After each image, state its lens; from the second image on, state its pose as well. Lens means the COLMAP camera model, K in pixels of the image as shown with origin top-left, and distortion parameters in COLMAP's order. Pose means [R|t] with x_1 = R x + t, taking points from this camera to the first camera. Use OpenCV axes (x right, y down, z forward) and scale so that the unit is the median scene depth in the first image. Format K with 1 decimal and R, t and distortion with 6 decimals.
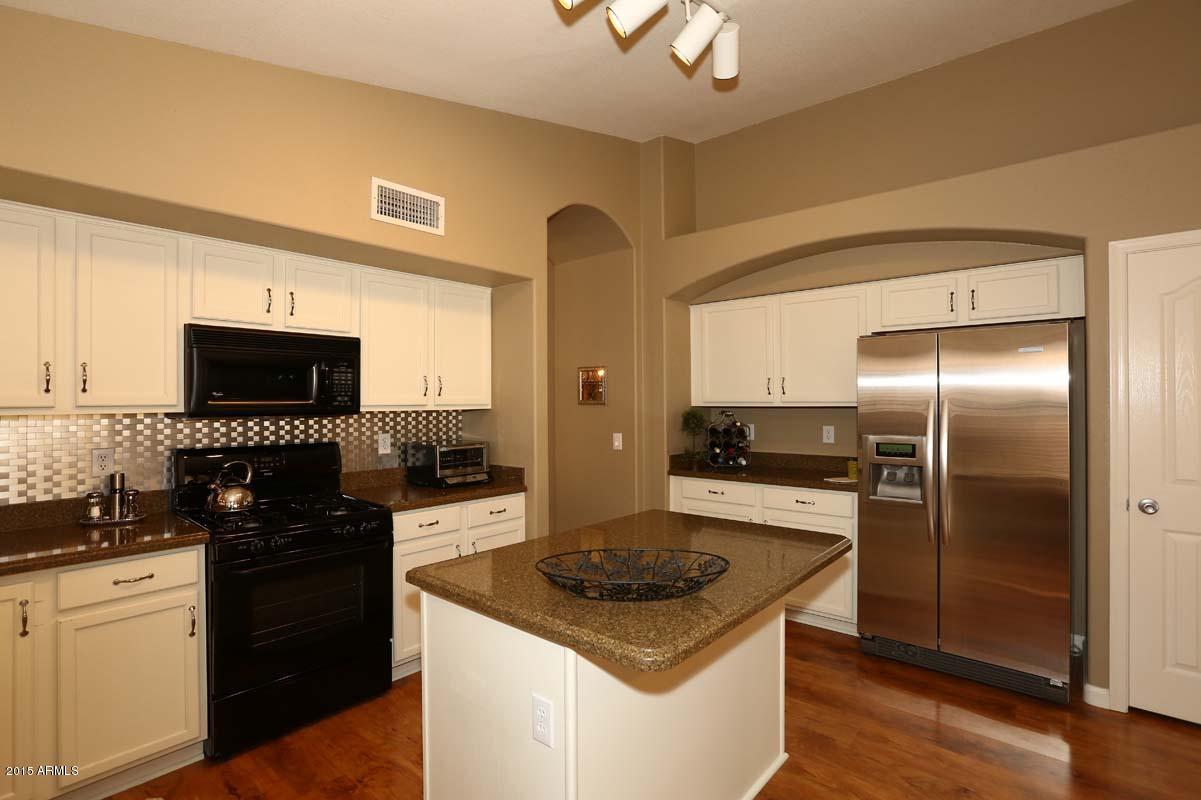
lens RADIAL K [[583.1, 0, 600.5], [0, 583.1, 400.0], [0, 0, 1]] dist [-0.029299, 0.001118]
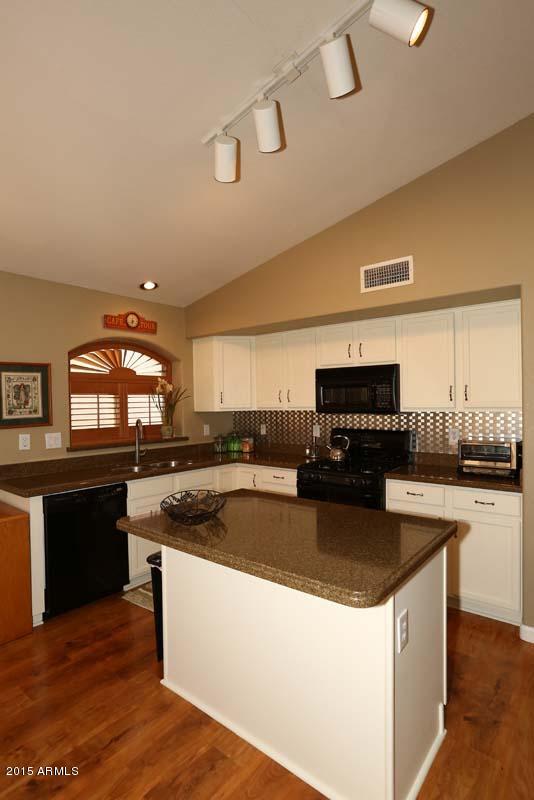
lens RADIAL K [[420.2, 0, 267.1], [0, 420.2, 405.3], [0, 0, 1]] dist [-0.049190, 0.031778]
pose [[0.026849, 0.008169, -0.999606, 0.696264], [0.011154, 0.999902, 0.008471, -0.010654], [0.999577, -0.011377, 0.026756, 0.632674]]
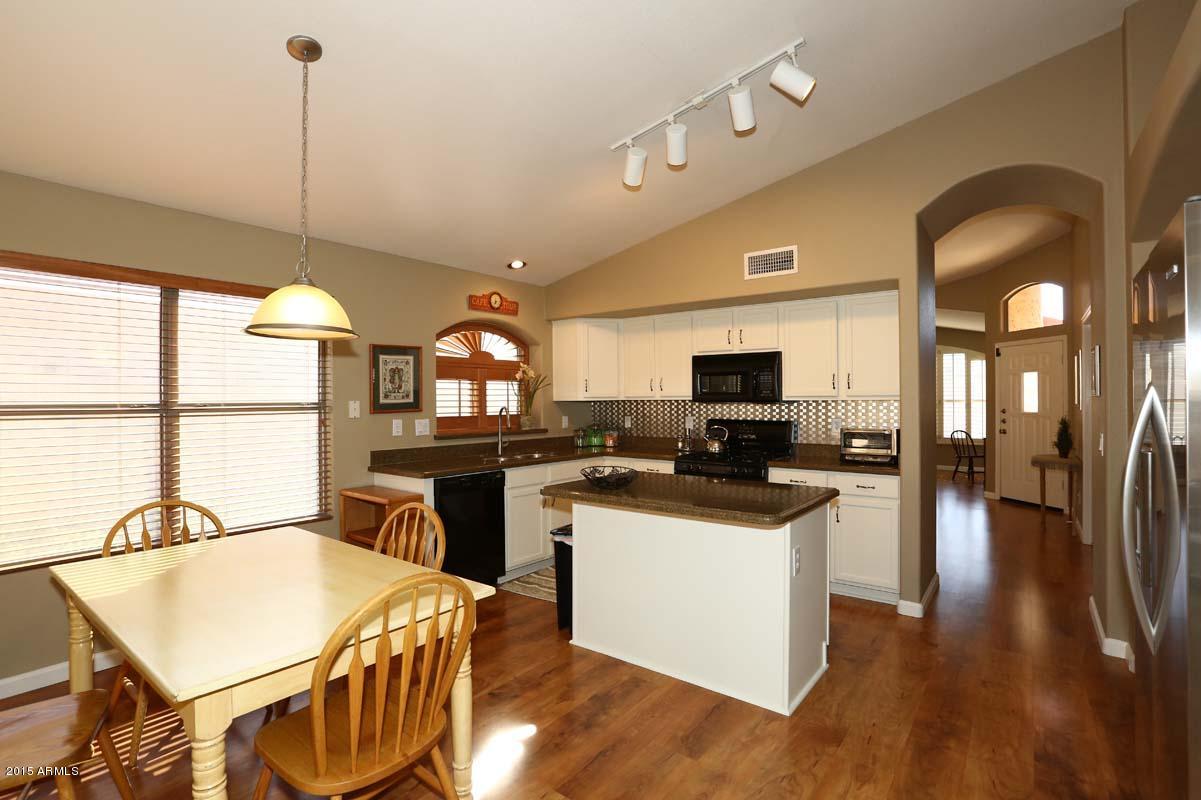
lens RADIAL K [[583.1, 0, 600.5], [0, 583.1, 400.0], [0, 0, 1]] dist [-0.029299, 0.001118]
pose [[0.059602, 0.001377, -0.998221, 1.079544], [0.001734, 0.999997, 0.001483, 0.016140], [0.998221, -0.001820, 0.059600, 0.451662]]
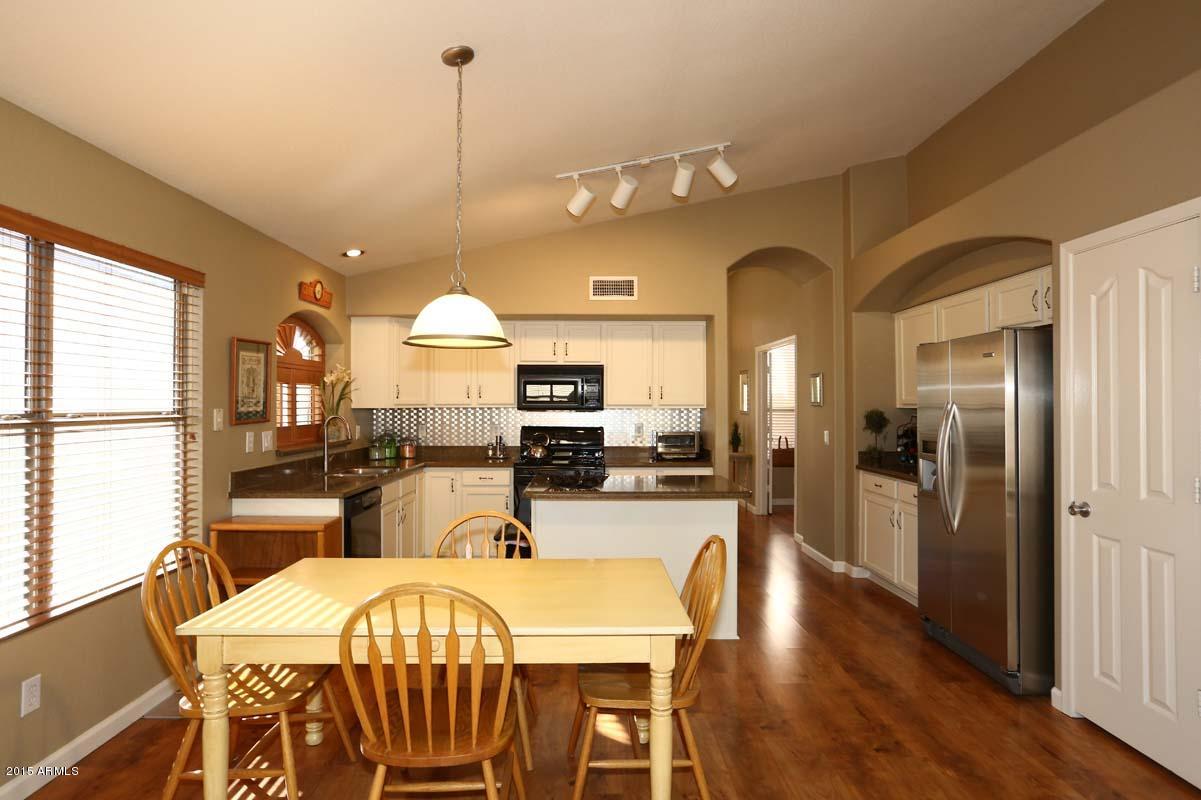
lens RADIAL K [[684.0, 0, 604.9], [0, 684.0, 412.2], [0, 0, 1]] dist [-0.078176, 0.111032]
pose [[0.669363, 0.009826, -0.742871, 1.087344], [-0.002538, 0.999937, 0.010940, 0.009448], [0.742931, -0.005437, 0.669346, -0.341317]]
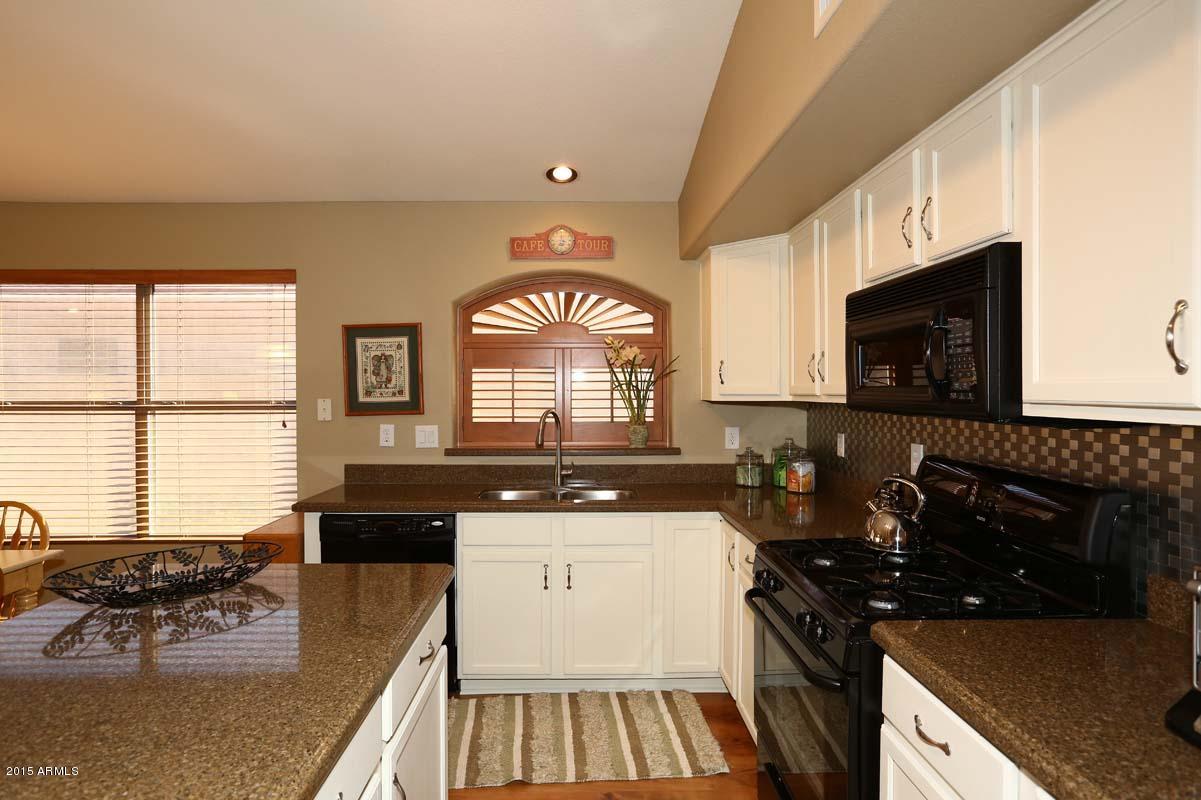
lens RADIAL K [[651.3, 0, 583.0], [0, 651.3, 396.8], [0, 0, 1]] dist [-0.000914, 0.000225]
pose [[-0.753266, 0.008739, -0.657657, 0.126441], [0.000982, 0.999926, 0.012162, 0.001169], [0.657715, 0.008515, -0.753219, 1.171884]]
